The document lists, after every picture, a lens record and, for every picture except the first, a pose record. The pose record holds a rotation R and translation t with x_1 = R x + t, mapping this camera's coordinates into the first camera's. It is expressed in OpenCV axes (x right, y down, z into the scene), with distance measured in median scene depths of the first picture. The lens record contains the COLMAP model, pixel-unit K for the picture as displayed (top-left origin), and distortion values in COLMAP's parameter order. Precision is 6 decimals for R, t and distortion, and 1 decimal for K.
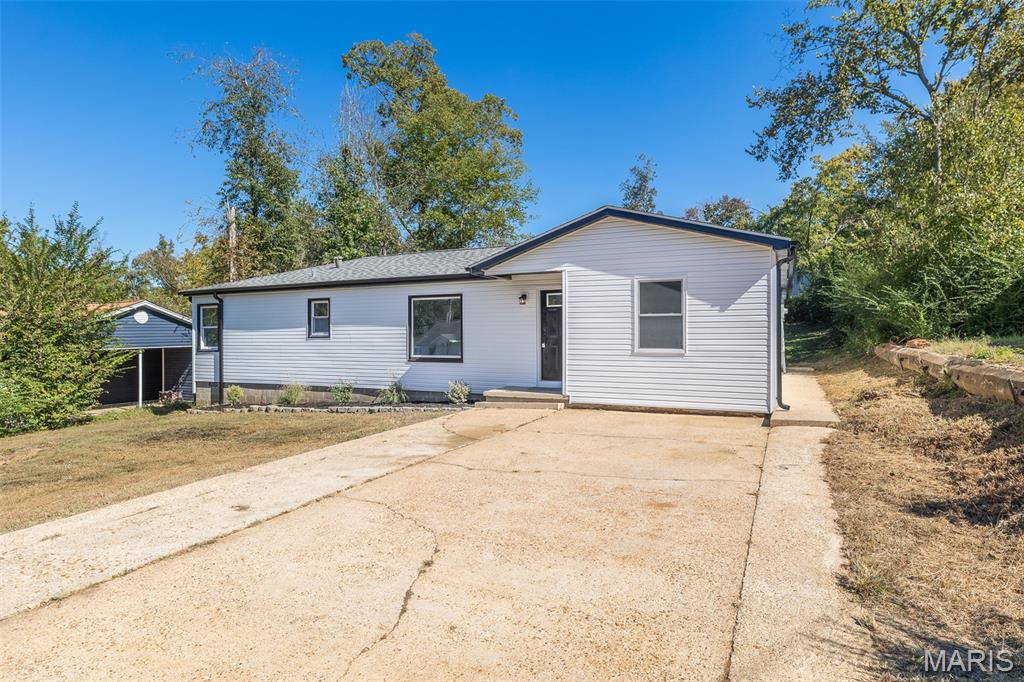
lens RADIAL K [[576.5, 0, 507.9], [0, 576.5, 336.2], [0, 0, 1]] dist [-0.004214, 0.005482]
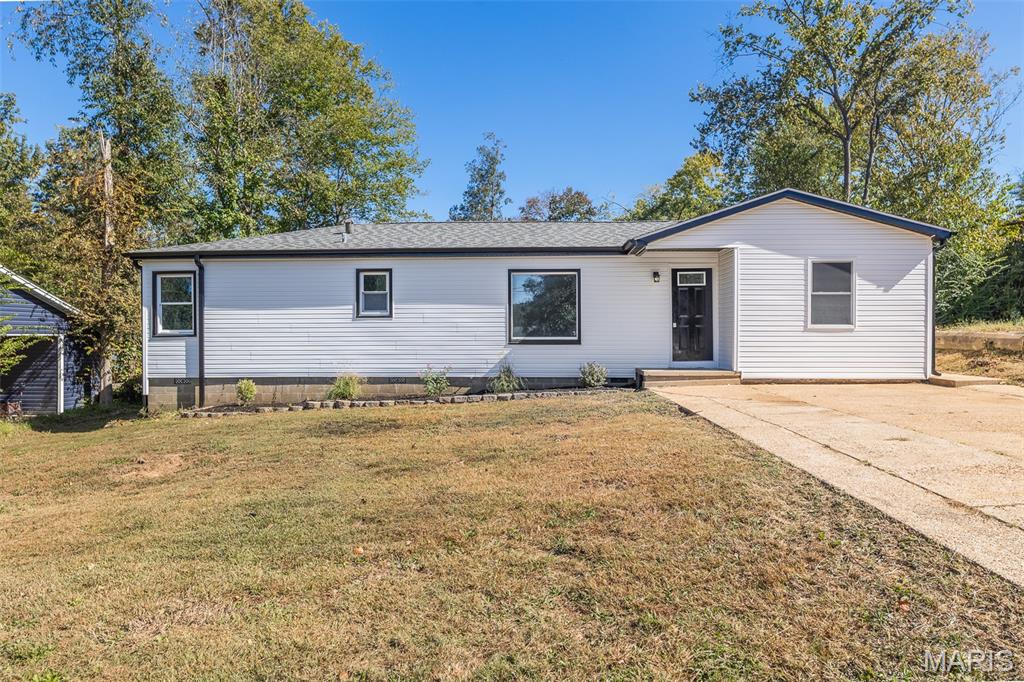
lens RADIAL K [[683.5, 0, 512.1], [0, 683.5, 348.2], [0, 0, 1]] dist [0.003470, -0.003653]
pose [[0.919257, -0.000576, 0.393658, -0.577858], [-0.002027, 0.999979, 0.006198, 0.043216], [-0.393653, -0.006496, 0.919236, 0.041414]]
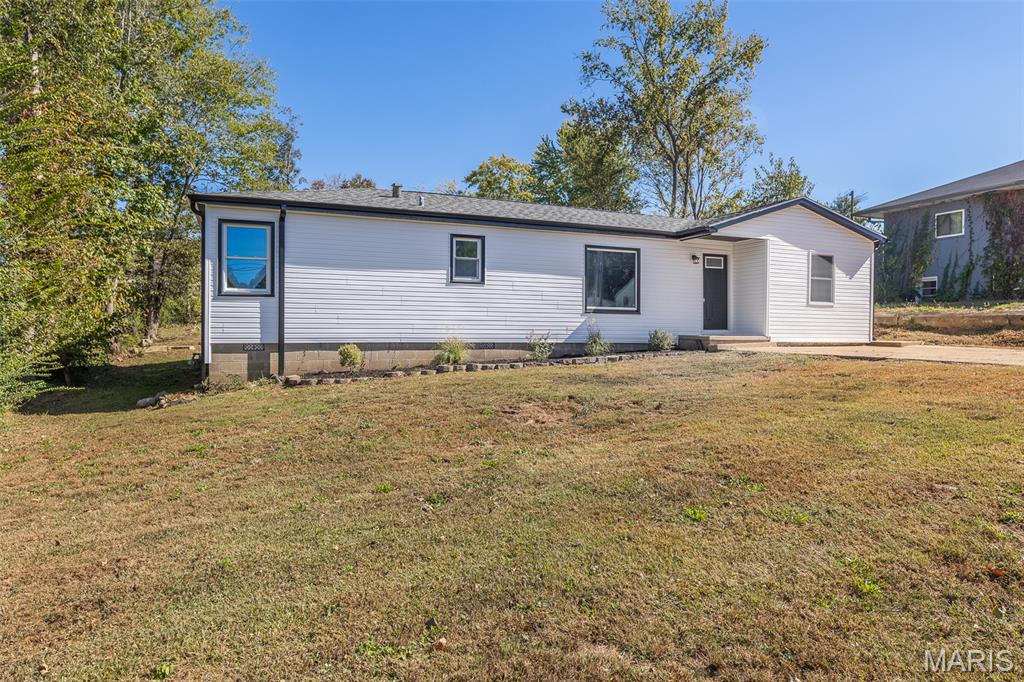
lens RADIAL K [[655.4, 0, 515.7], [0, 655.4, 338.1], [0, 0, 1]] dist [0.004180, 0.000896]
pose [[0.650381, 0.004186, 0.759597, -1.082542], [-0.009587, 0.999950, 0.002698, 0.084158], [-0.759548, -0.009037, 0.650389, 0.374393]]
